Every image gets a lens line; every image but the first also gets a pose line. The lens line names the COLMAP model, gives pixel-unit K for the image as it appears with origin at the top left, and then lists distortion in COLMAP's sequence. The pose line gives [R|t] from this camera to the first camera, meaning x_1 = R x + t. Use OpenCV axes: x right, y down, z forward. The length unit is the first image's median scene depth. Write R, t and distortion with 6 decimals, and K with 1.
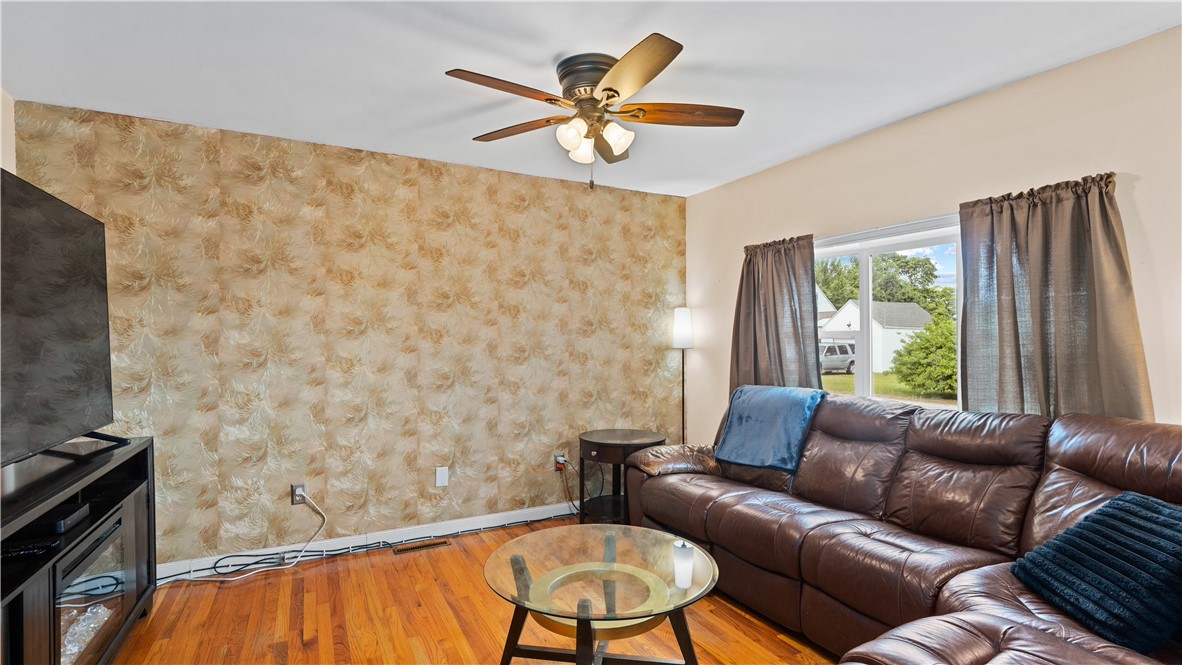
lens RADIAL K [[553.2, 0, 591.0], [0, 553.2, 332.5], [0, 0, 1]] dist [-0.011288, 0.000533]
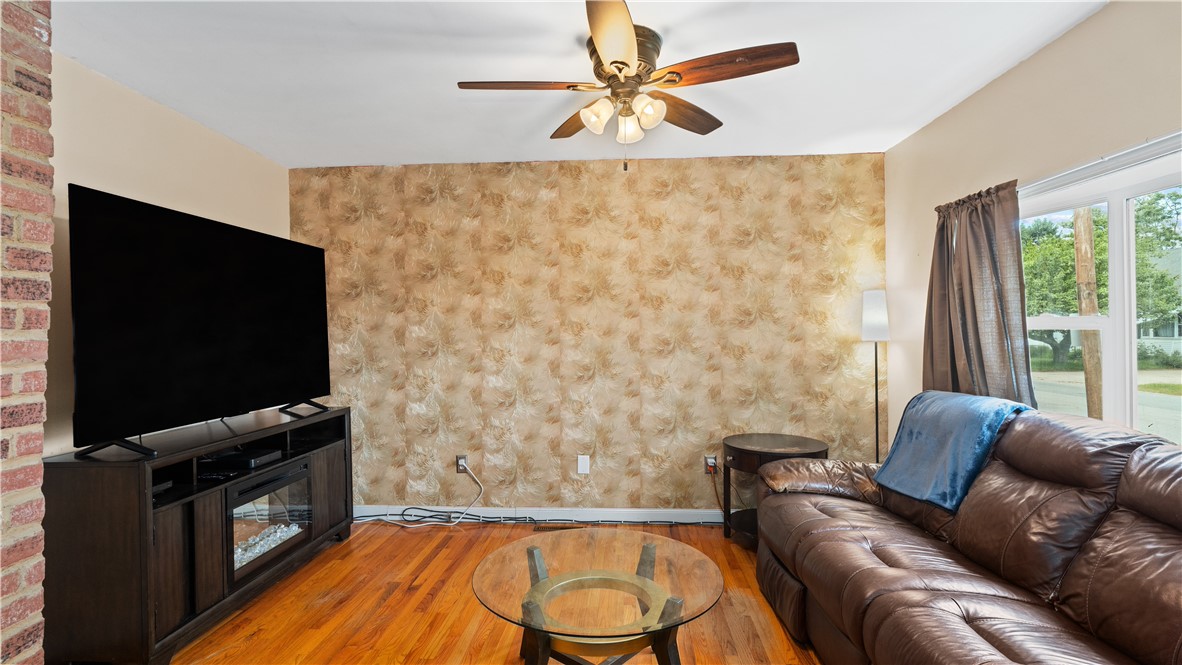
lens RADIAL K [[566.4, 0, 587.6], [0, 566.4, 323.4], [0, 0, 1]] dist [-0.015434, 0.007555]
pose [[0.852539, -0.011759, -0.522531, 0.334169], [0.012637, 0.999918, -0.001884, -0.001454], [0.522511, -0.004998, 0.852618, 0.115418]]
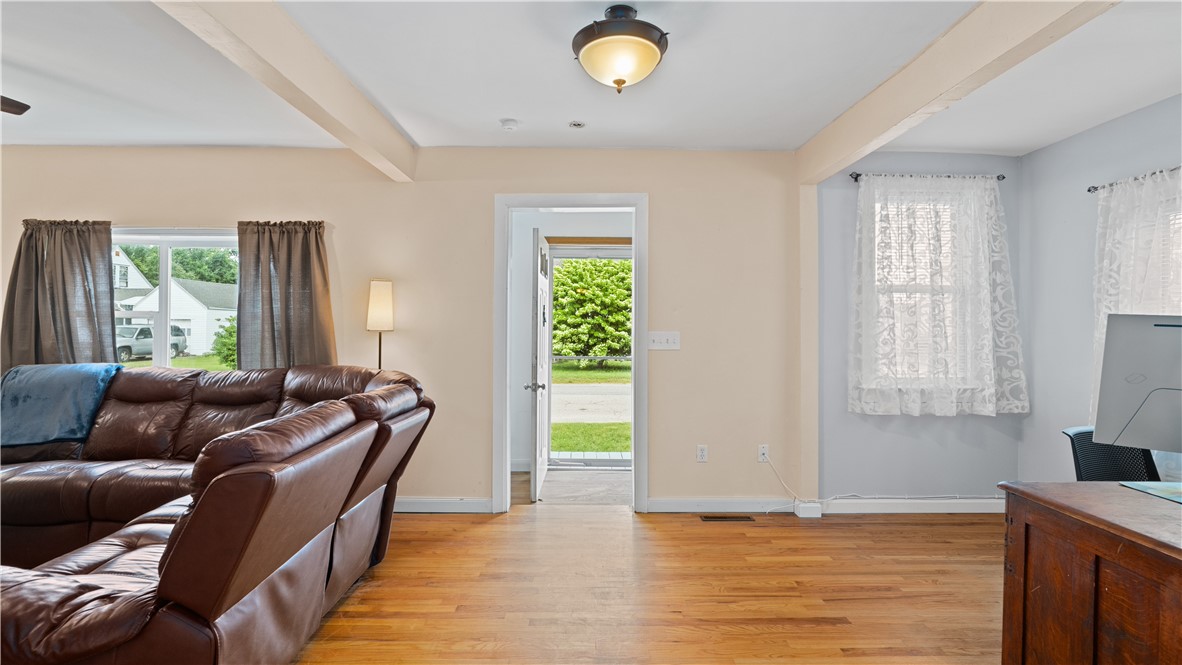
lens RADIAL K [[545.5, 0, 589.7], [0, 545.5, 319.5], [0, 0, 1]] dist [-0.041114, 0.014637]
pose [[0.453840, 0.007817, 0.891049, -0.111036], [-0.017507, 0.999847, 0.000146, -0.001746], [-0.890911, -0.015665, 0.453907, -0.345363]]
